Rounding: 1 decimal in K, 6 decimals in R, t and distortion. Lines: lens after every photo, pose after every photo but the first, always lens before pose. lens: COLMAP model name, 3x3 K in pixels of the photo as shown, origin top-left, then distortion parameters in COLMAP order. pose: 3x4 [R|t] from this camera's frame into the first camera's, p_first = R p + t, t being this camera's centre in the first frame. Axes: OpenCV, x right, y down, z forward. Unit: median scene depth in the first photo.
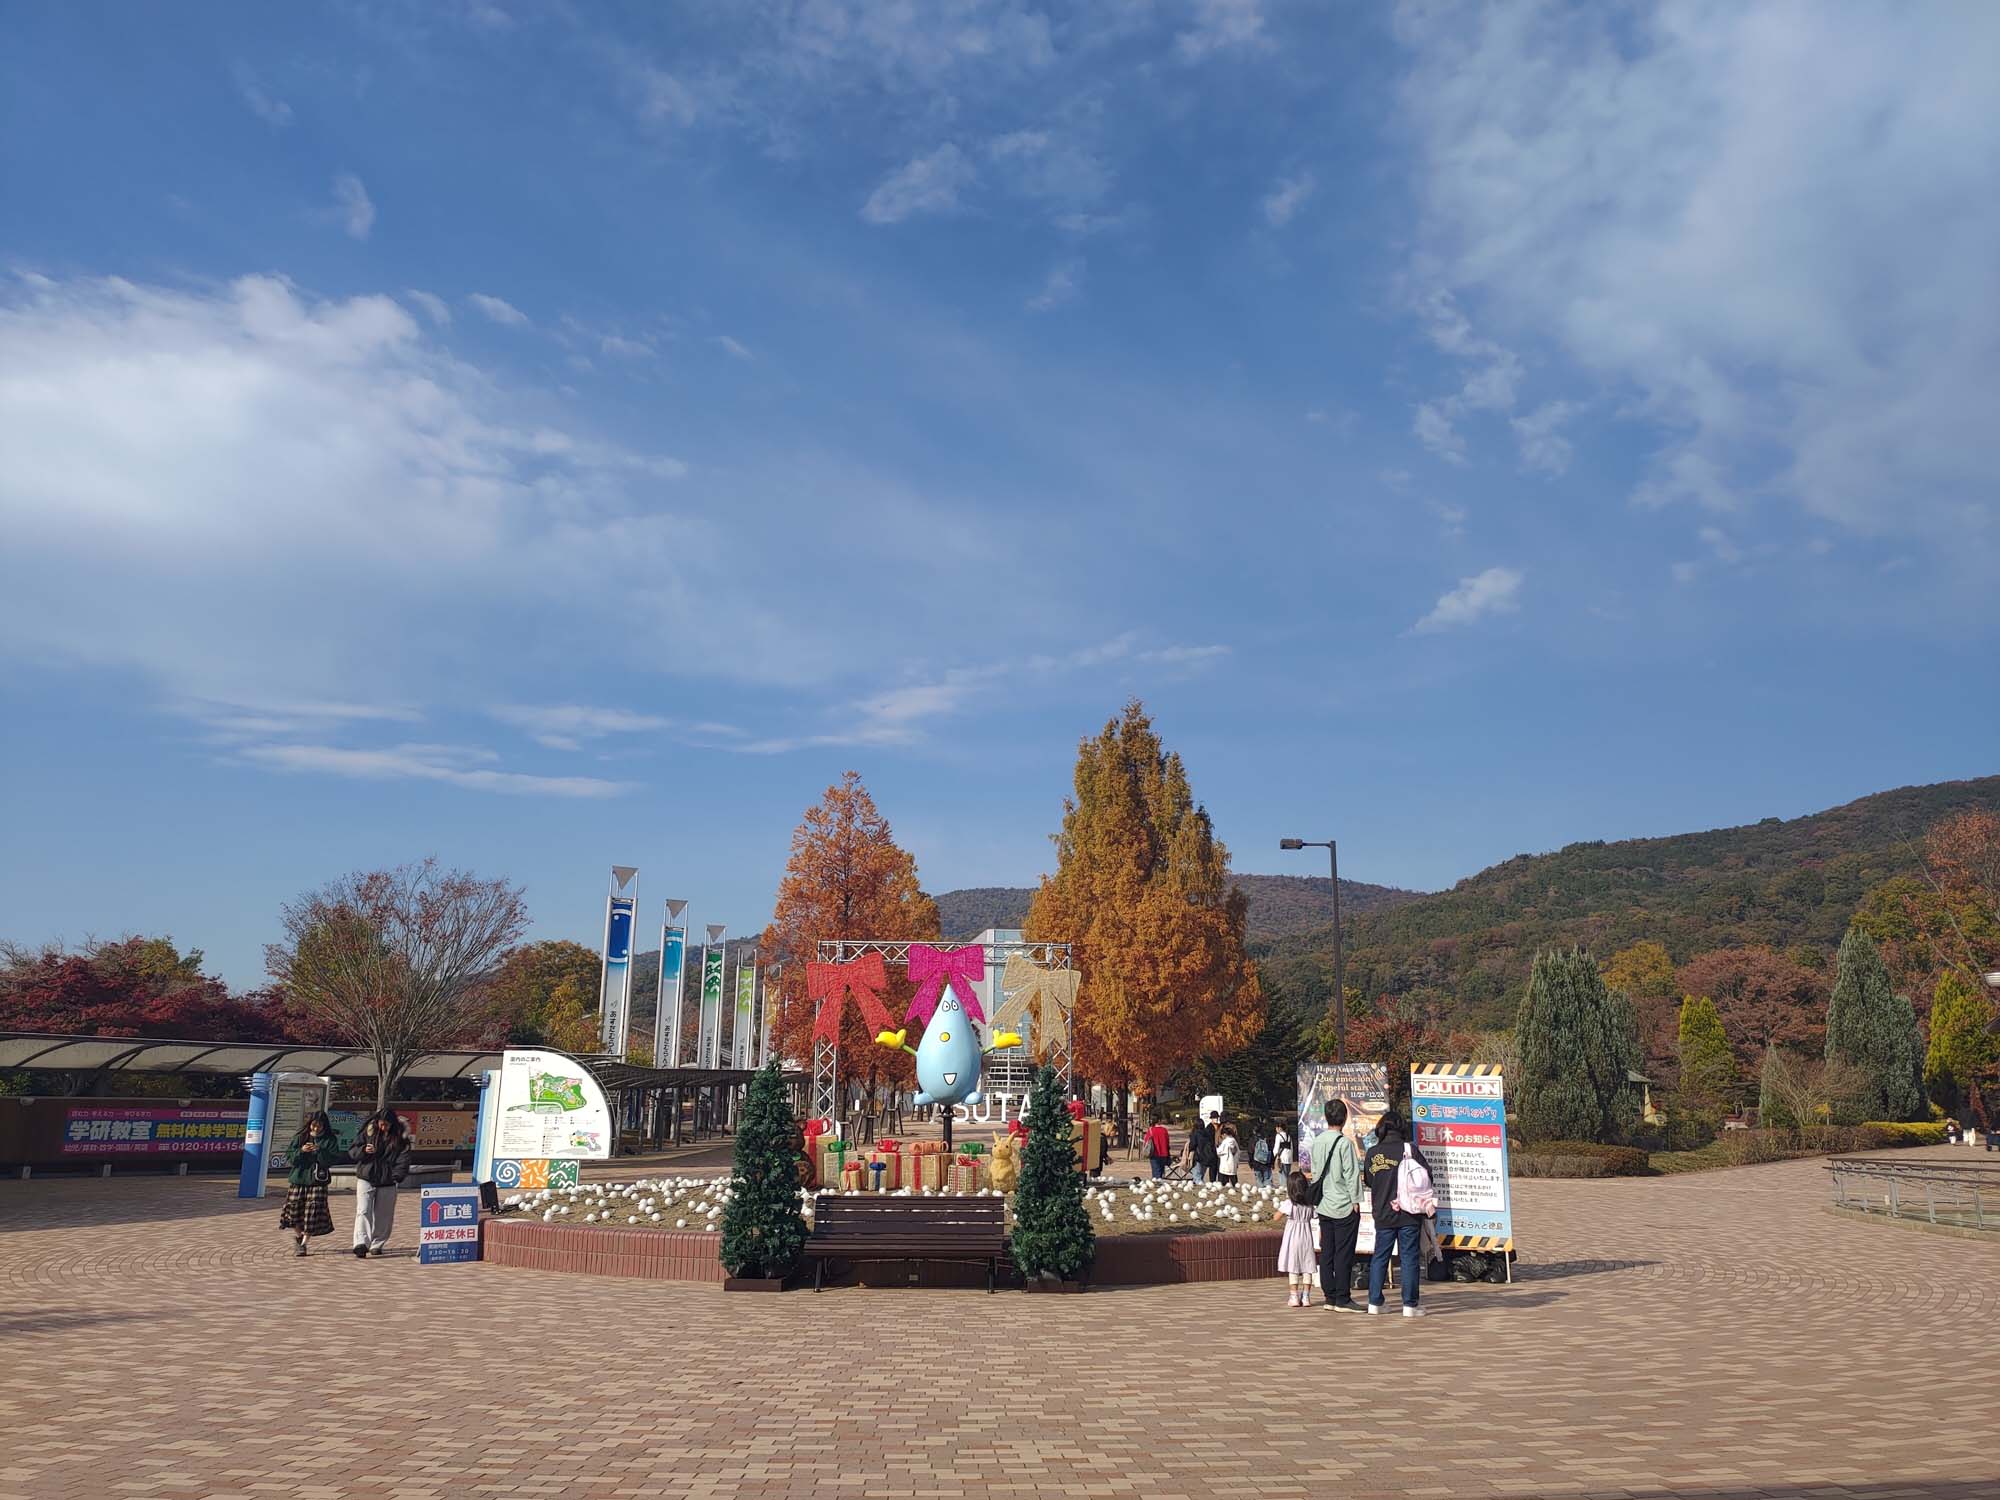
lens RADIAL K [[1498.6, 0, 1000.0], [0, 1498.6, 750.0], [0, 0, 1]] dist [0.072768, -0.001645]
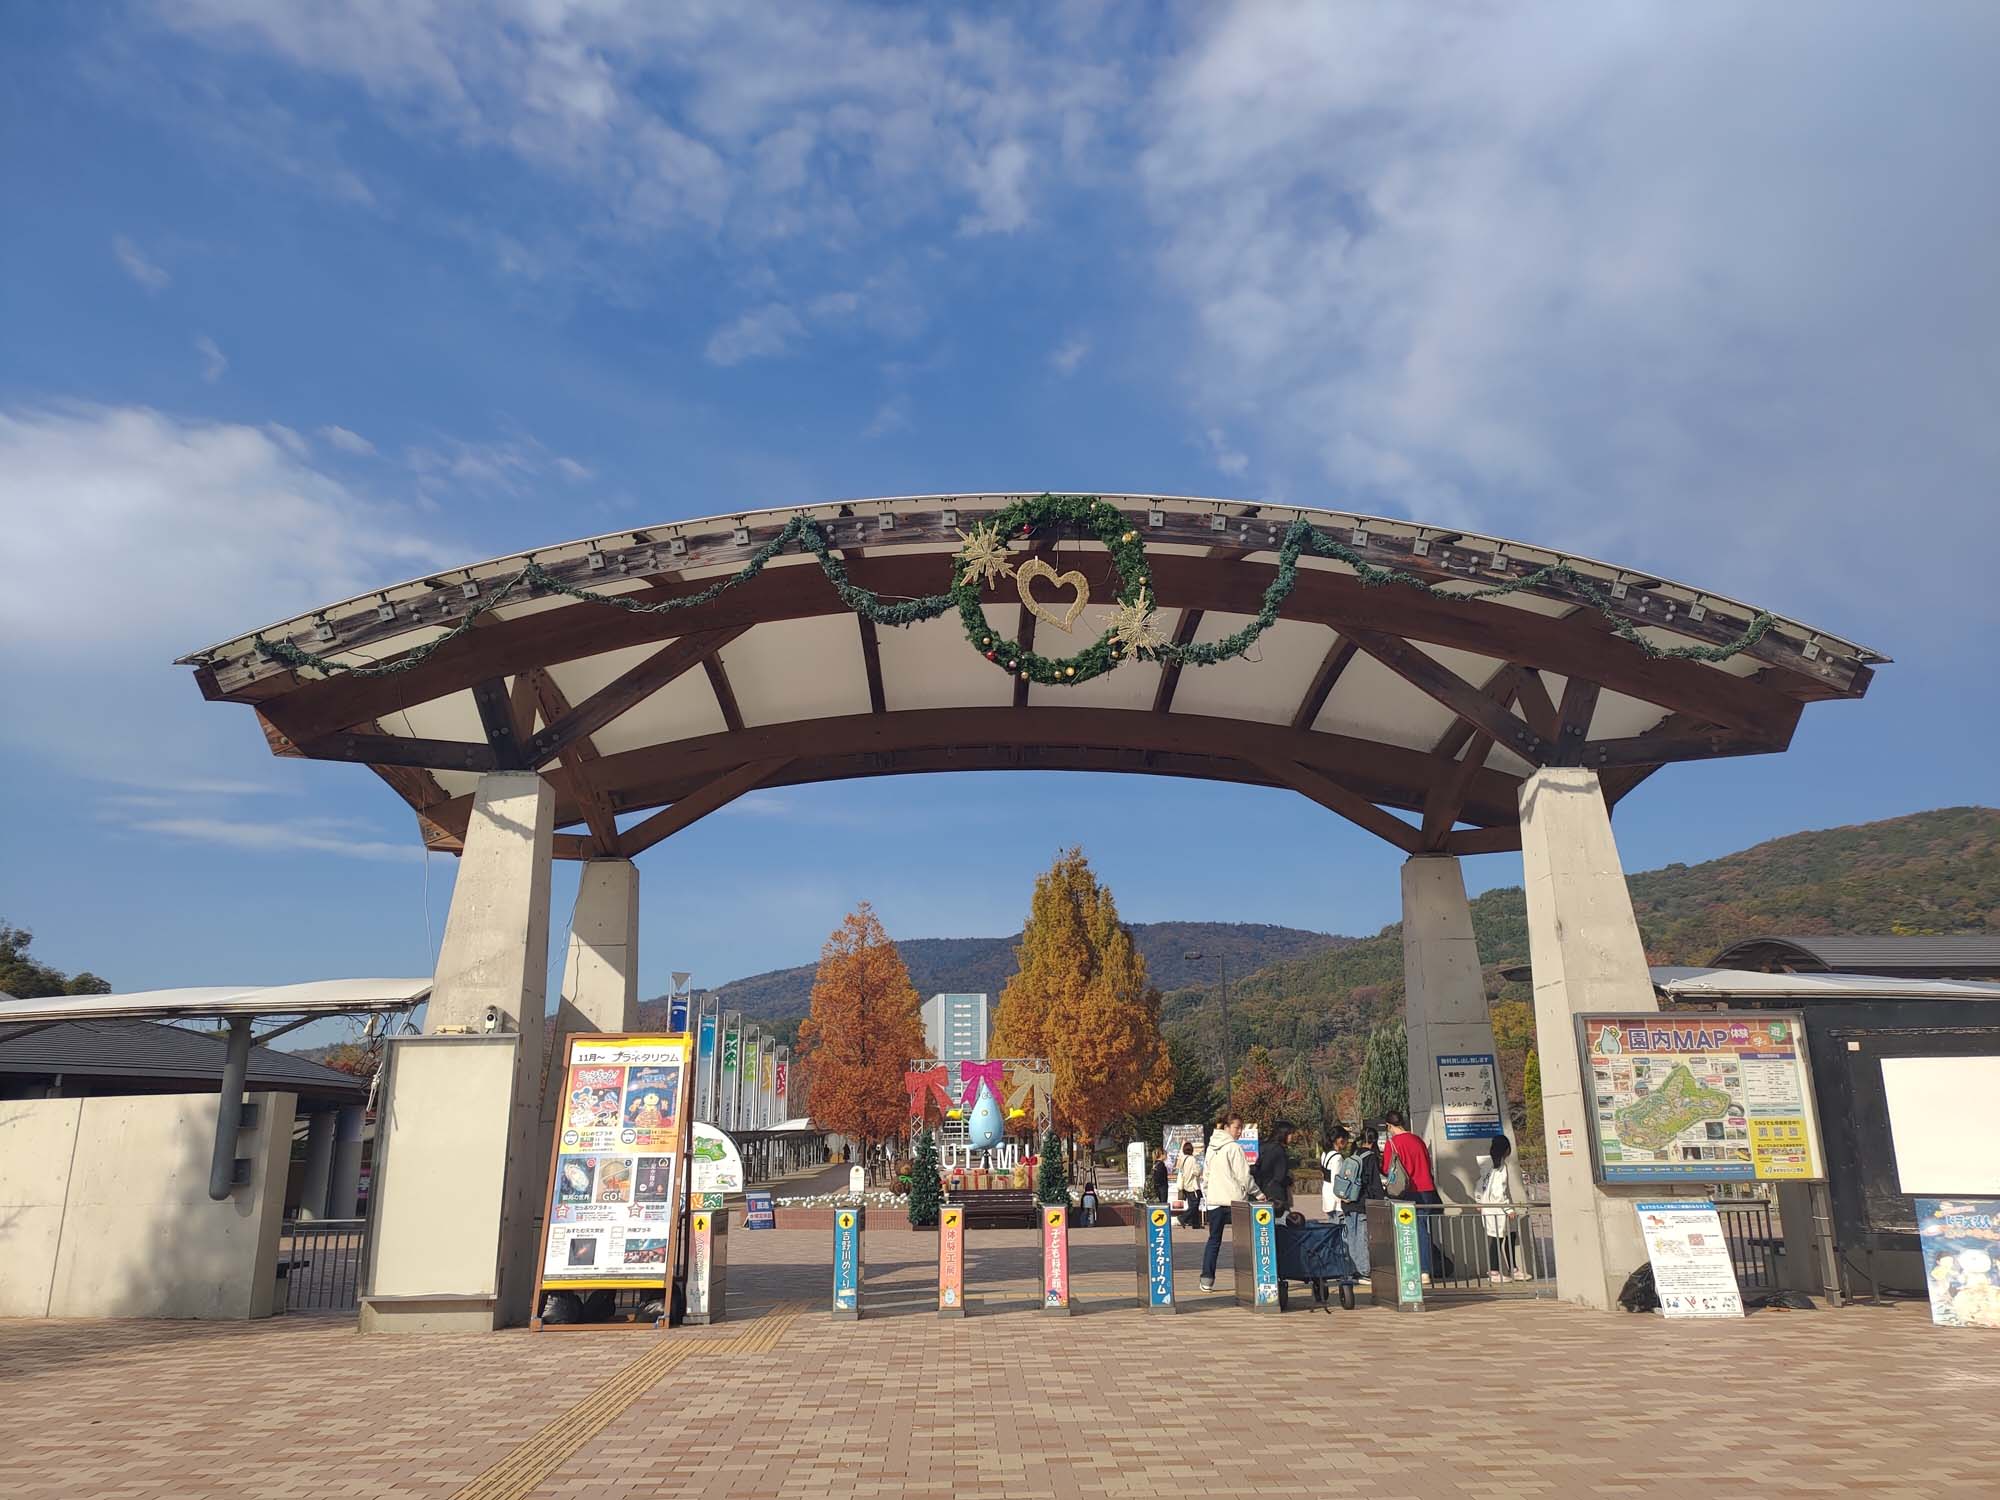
lens RADIAL K [[1495.2, 0, 999.1], [0, 1495.2, 757.7], [0, 0, 1]] dist [0.086249, 0.003425]
pose [[0.998980, -0.010283, 0.043970, -0.037748], [0.011496, 0.999558, -0.027423, -0.077680], [-0.043668, 0.027900, 0.998656, -0.343241]]
